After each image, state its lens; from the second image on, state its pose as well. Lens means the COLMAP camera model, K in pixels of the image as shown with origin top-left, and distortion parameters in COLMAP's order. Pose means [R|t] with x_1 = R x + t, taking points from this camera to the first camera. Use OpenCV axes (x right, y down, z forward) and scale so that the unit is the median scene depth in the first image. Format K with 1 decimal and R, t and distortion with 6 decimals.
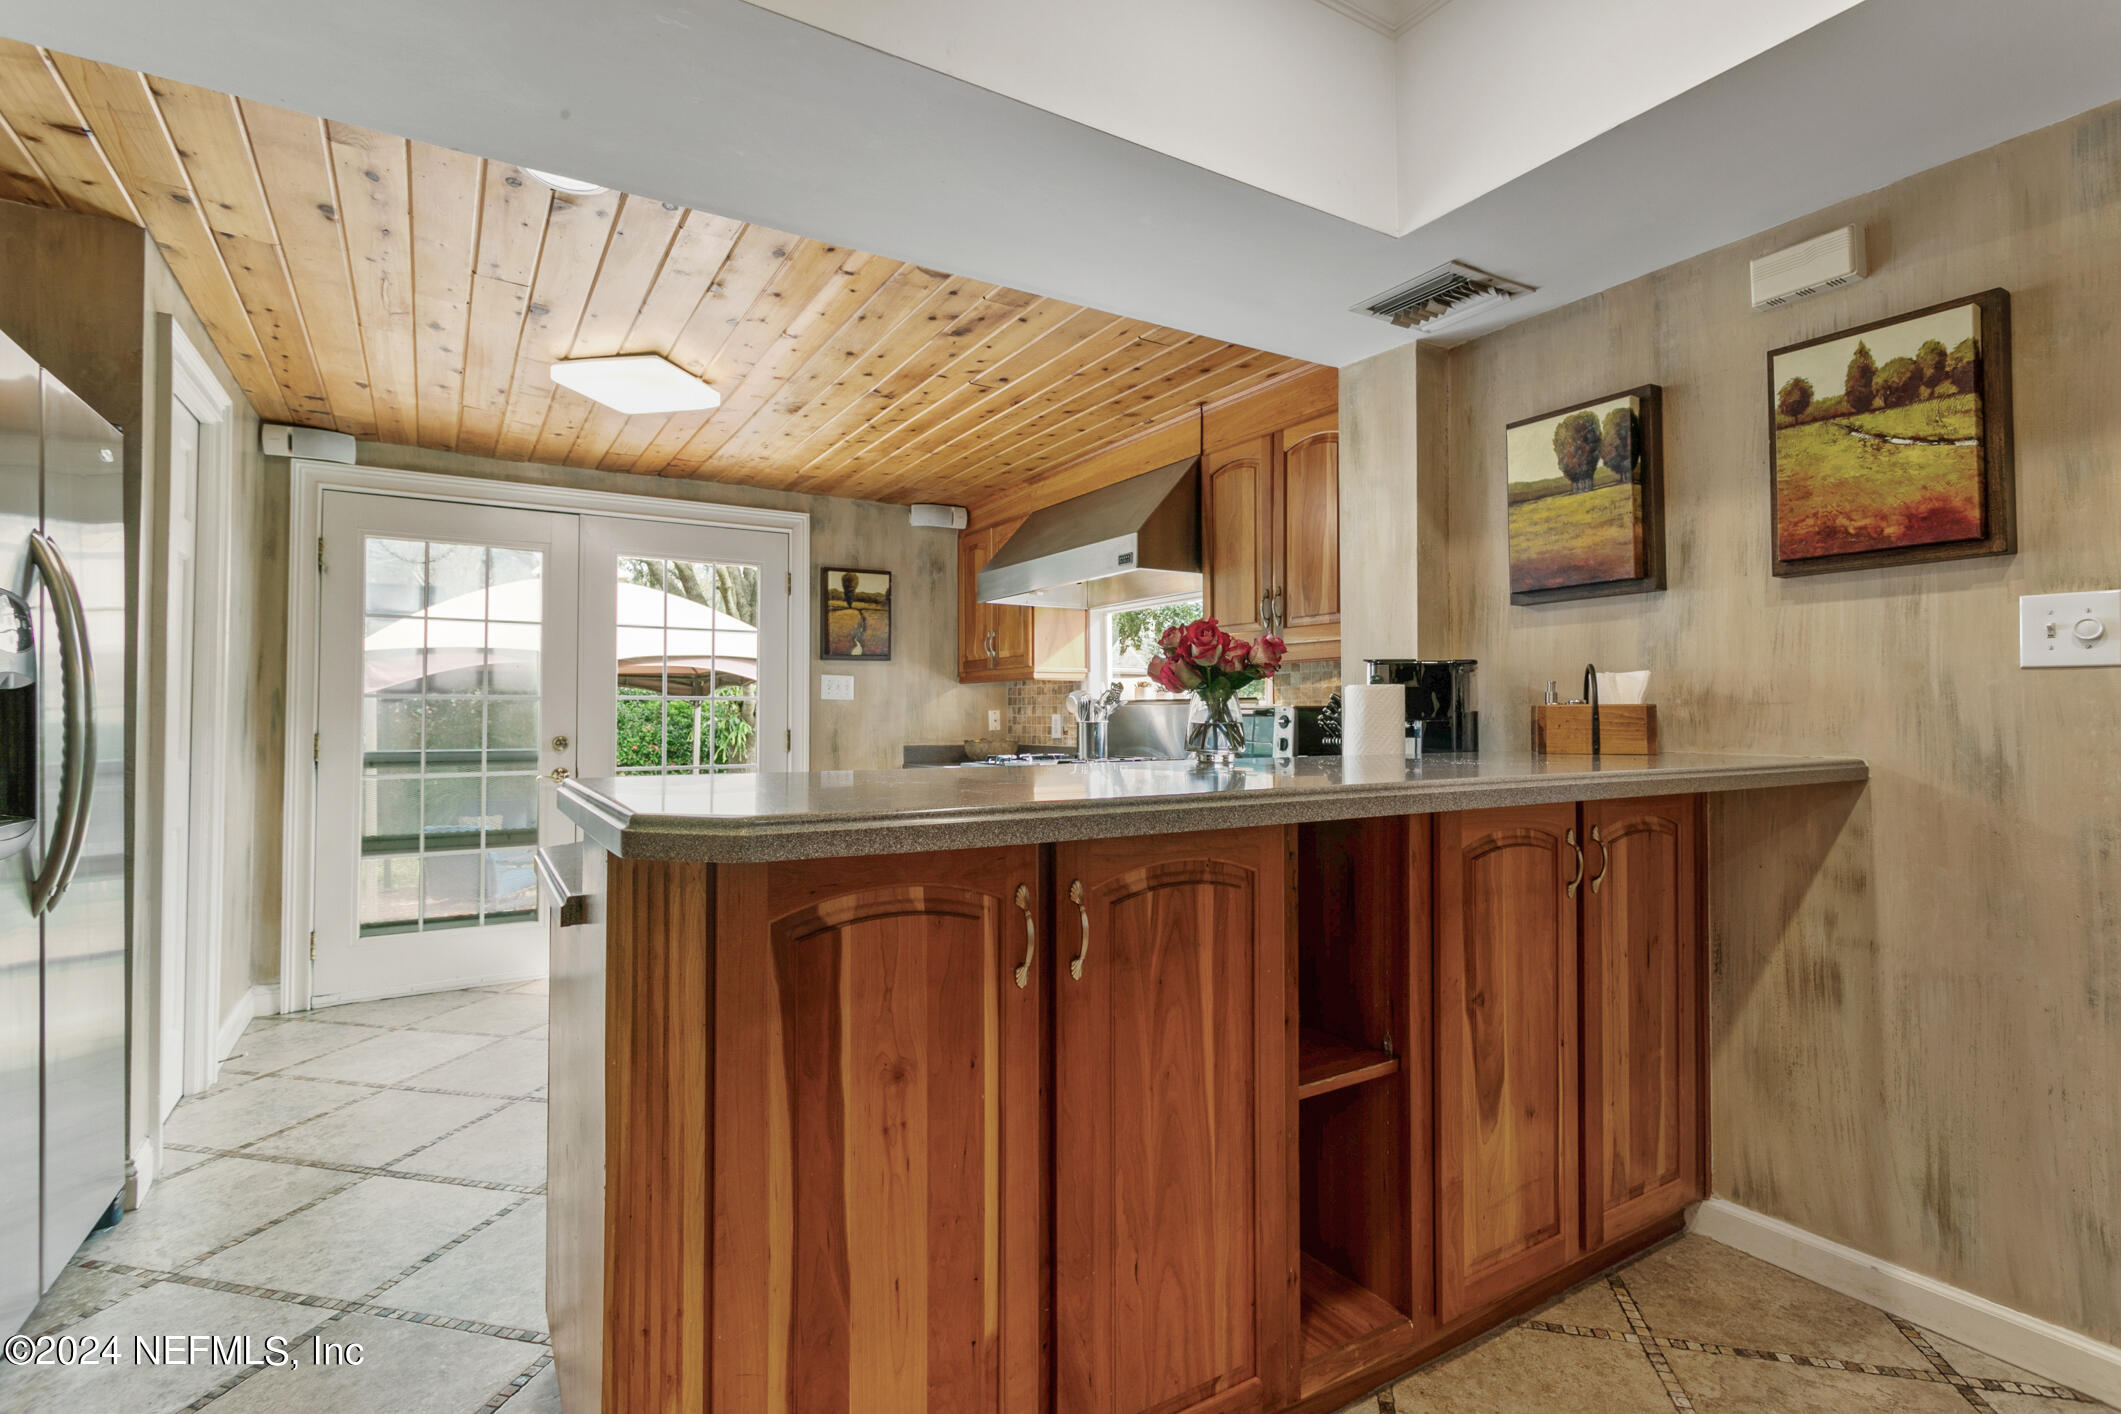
lens RADIAL K [[1002.3, 0, 1064.0], [0, 1002.3, 681.5], [0, 0, 1]] dist [-0.000933, -0.000471]
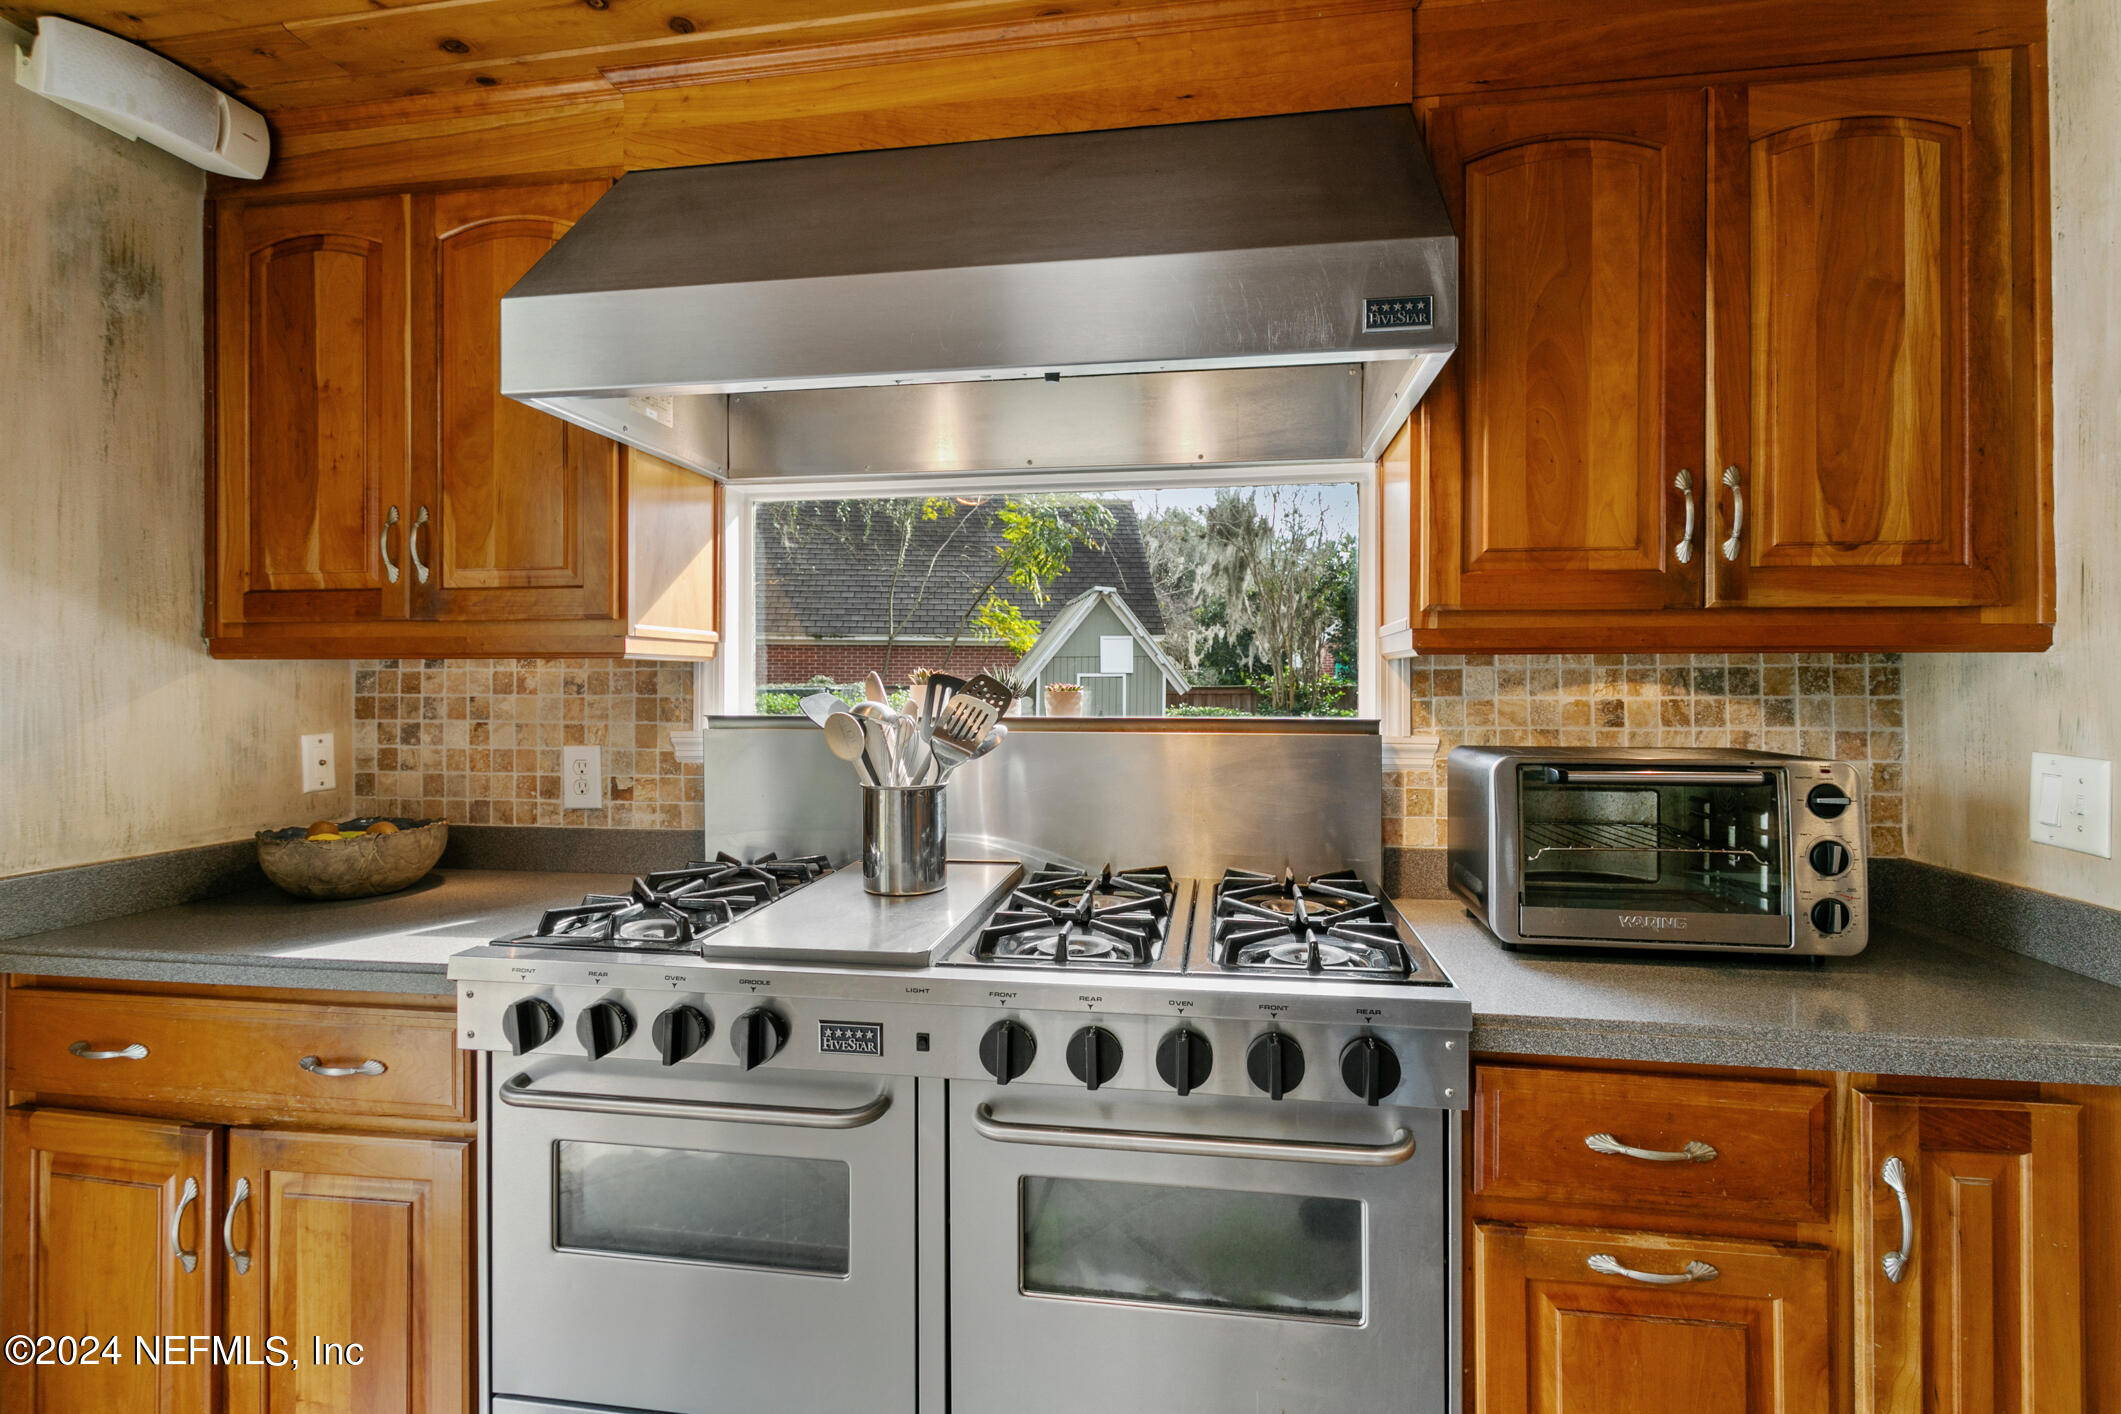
lens RADIAL K [[1002.3, 0, 1064.0], [0, 1002.3, 681.5], [0, 0, 1]] dist [-0.000933, -0.000471]
pose [[0.653933, 0.007741, 0.756513, -0.192481], [-0.028562, 0.999487, 0.014461, -0.003165], [-0.756013, -0.031064, 0.653819, 0.656335]]
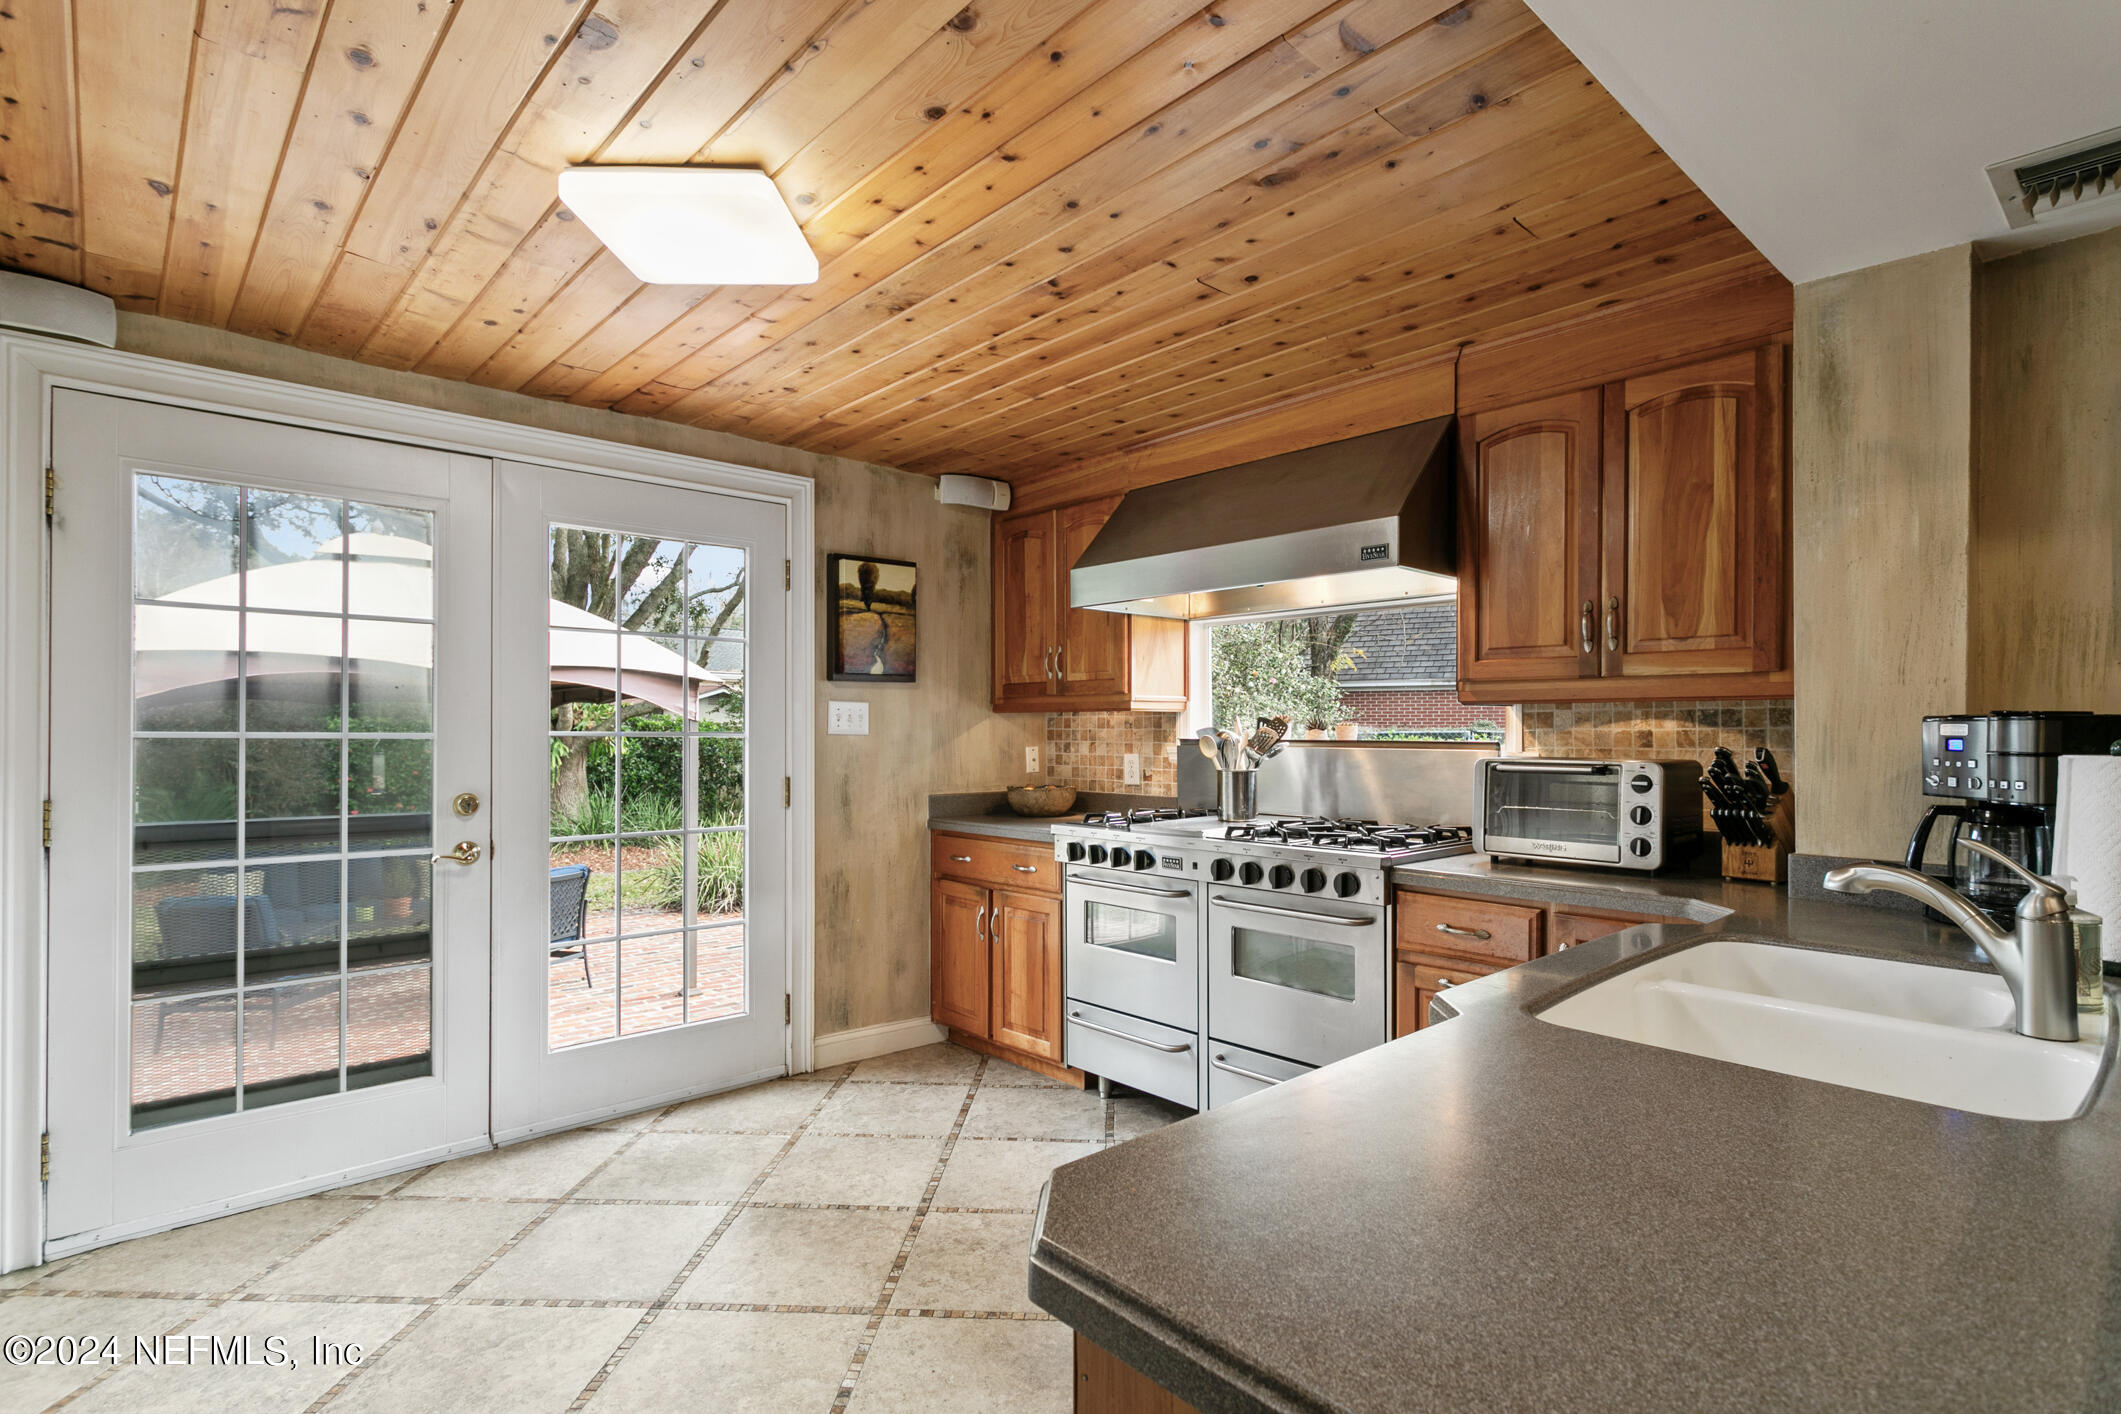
lens RADIAL K [[1038.6, 0, 1079.1], [0, 1038.6, 725.5], [0, 0, 1]] dist [0.000858, -0.000364]
pose [[0.981465, 0.004986, 0.191577, -0.219034], [-0.010616, 0.999541, 0.028369, -0.012868], [-0.191347, -0.029877, 0.981068, 0.231356]]
